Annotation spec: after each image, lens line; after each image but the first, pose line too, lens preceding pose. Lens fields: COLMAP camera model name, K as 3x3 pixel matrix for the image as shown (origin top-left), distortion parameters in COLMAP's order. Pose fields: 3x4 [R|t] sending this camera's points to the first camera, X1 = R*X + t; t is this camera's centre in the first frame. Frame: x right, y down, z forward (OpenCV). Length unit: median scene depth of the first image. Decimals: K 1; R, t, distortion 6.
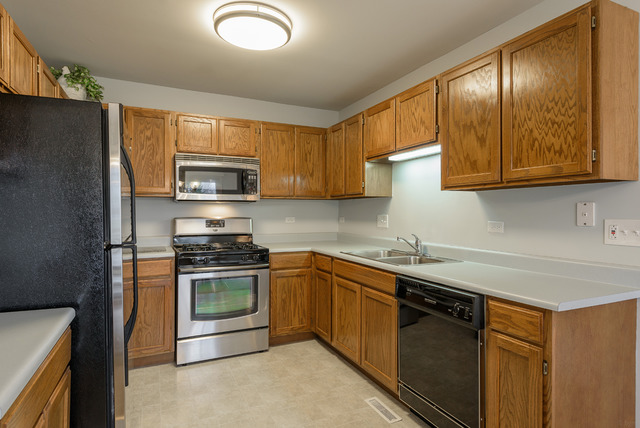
lens RADIAL K [[362.5, 0, 320.0], [0, 362.5, 214.0], [0, 0, 1]] dist [0.014515, -0.000076]
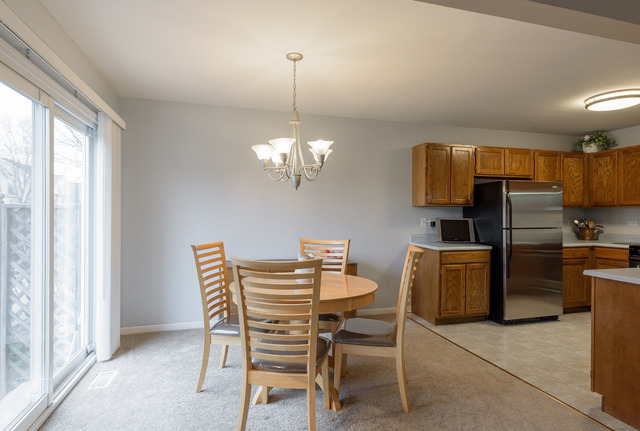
lens RADIAL K [[360.0, 0, 320.0], [0, 360.0, 215.5], [0, 0, 1]] dist [-0.000542, 0.000199]
pose [[-0.159671, -0.000575, -0.987170, 1.072031], [-0.011869, 0.999929, 0.001337, -0.001033], [0.987099, 0.011930, -0.159666, 0.004060]]
